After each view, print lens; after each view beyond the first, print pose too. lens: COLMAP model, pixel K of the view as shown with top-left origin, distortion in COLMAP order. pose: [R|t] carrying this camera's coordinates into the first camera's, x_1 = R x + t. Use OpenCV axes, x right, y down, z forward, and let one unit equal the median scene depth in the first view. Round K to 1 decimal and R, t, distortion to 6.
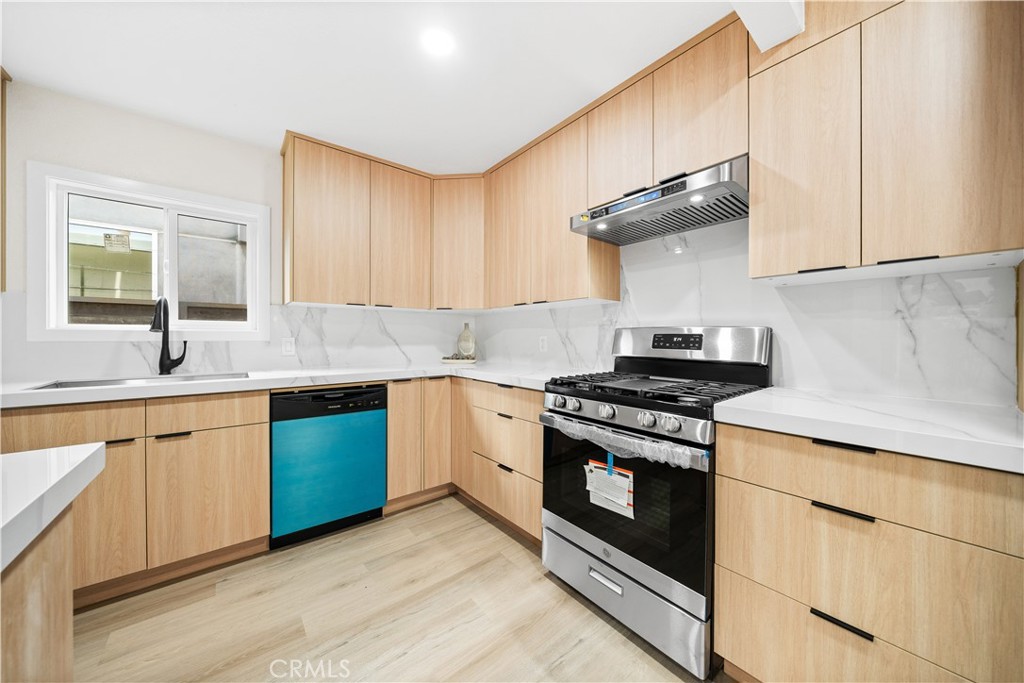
lens RADIAL K [[352.3, 0, 502.8], [0, 352.3, 337.3], [0, 0, 1]] dist [-0.005982, 0.000036]
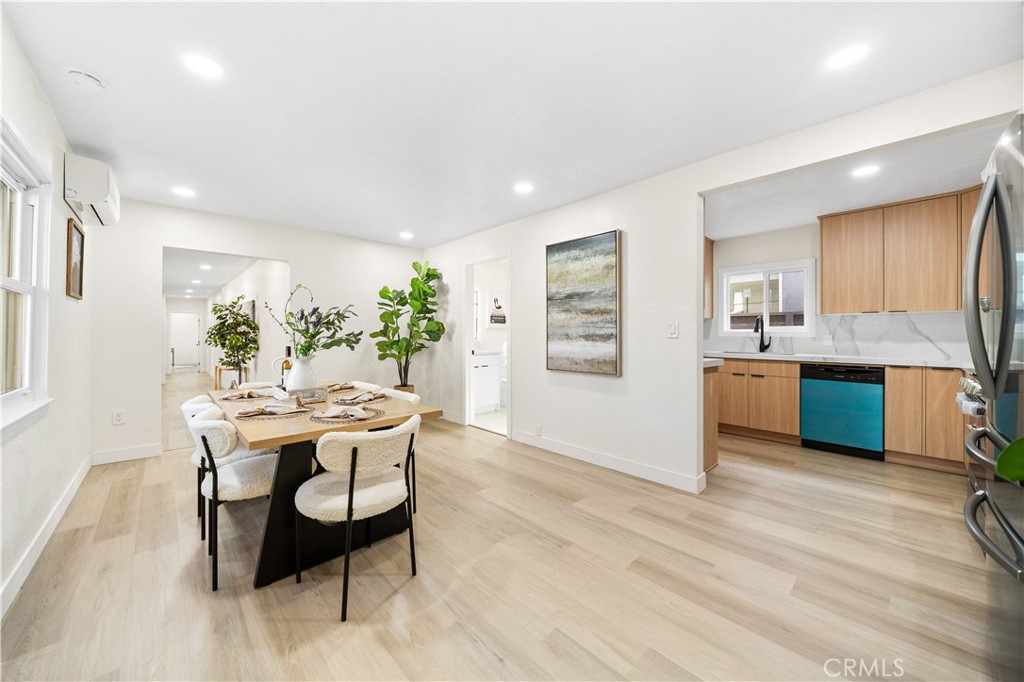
lens RADIAL K [[392.8, 0, 503.6], [0, 392.8, 331.1], [0, 0, 1]] dist [0.000053, 0.000061]
pose [[0.094944, -0.004347, -0.995473, 1.163580], [-0.002096, 0.999987, -0.004567, -0.006385], [0.995480, 0.002520, 0.094934, -0.728785]]
